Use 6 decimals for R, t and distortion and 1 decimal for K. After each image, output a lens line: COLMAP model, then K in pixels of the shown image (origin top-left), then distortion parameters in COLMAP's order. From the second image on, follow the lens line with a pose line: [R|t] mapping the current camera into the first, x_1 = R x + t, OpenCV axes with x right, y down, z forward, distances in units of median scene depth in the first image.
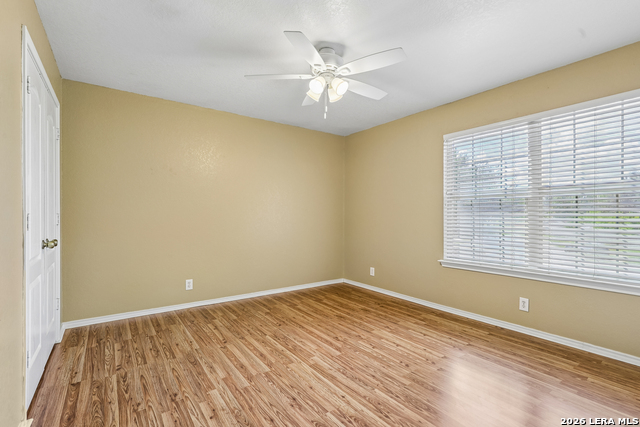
lens RADIAL K [[293.9, 0, 320.3], [0, 293.9, 214.5], [0, 0, 1]] dist [-0.030132, 0.004497]
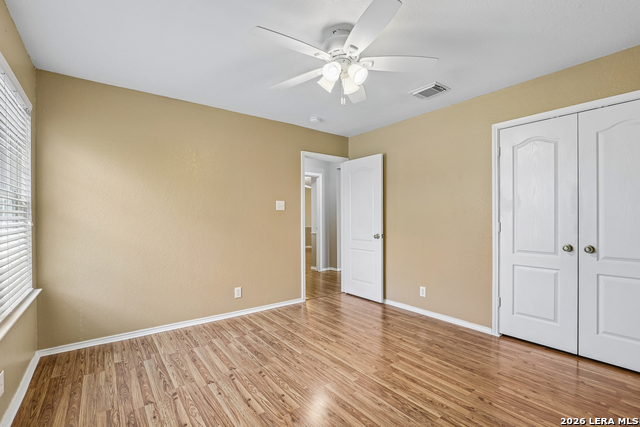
lens RADIAL K [[293.9, 0, 319.7], [0, 293.9, 216.2], [0, 0, 1]] dist [-0.030132, 0.004497]
pose [[-0.999819, 0.001963, -0.018932, 0.111441], [0.002076, 0.999980, -0.005980, -0.021181], [0.018919, -0.006018, -0.999803, 2.057369]]
